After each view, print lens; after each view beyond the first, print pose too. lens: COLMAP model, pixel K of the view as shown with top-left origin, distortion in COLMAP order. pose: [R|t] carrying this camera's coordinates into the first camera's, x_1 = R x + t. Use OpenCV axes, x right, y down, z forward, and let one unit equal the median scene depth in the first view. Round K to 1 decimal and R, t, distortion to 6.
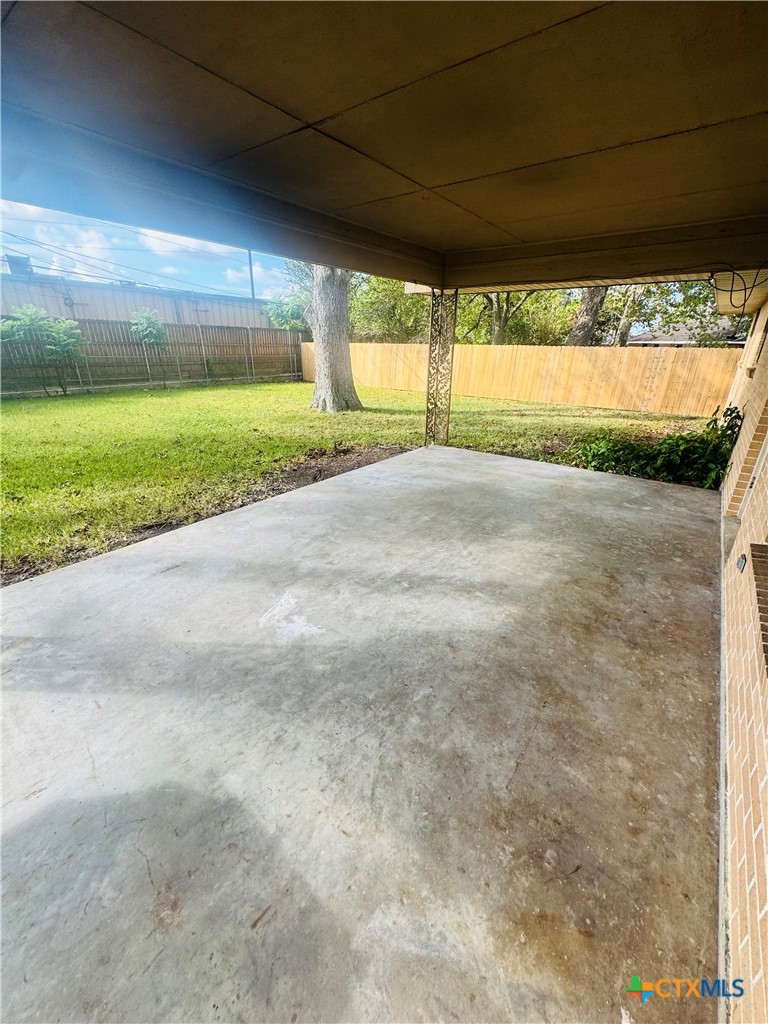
lens RADIAL K [[410.2, 0, 377.6], [0, 410.2, 514.8], [0, 0, 1]] dist [-0.004697, 0.000835]
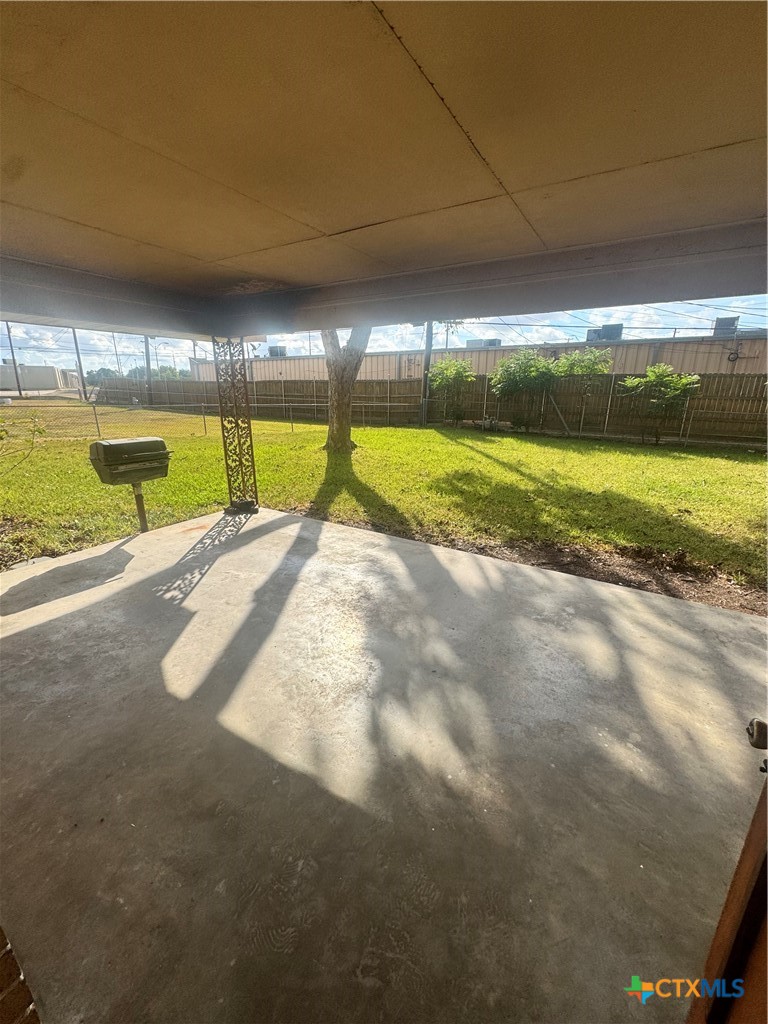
lens RADIAL K [[410.2, 0, 379.4], [0, 410.2, 504.6], [0, 0, 1]] dist [-0.004697, 0.000835]
pose [[0.098461, 0.265570, -0.959051, 0.486130], [-0.394483, 0.895195, 0.207388, -0.204041], [0.913613, 0.357909, 0.192904, 0.456555]]
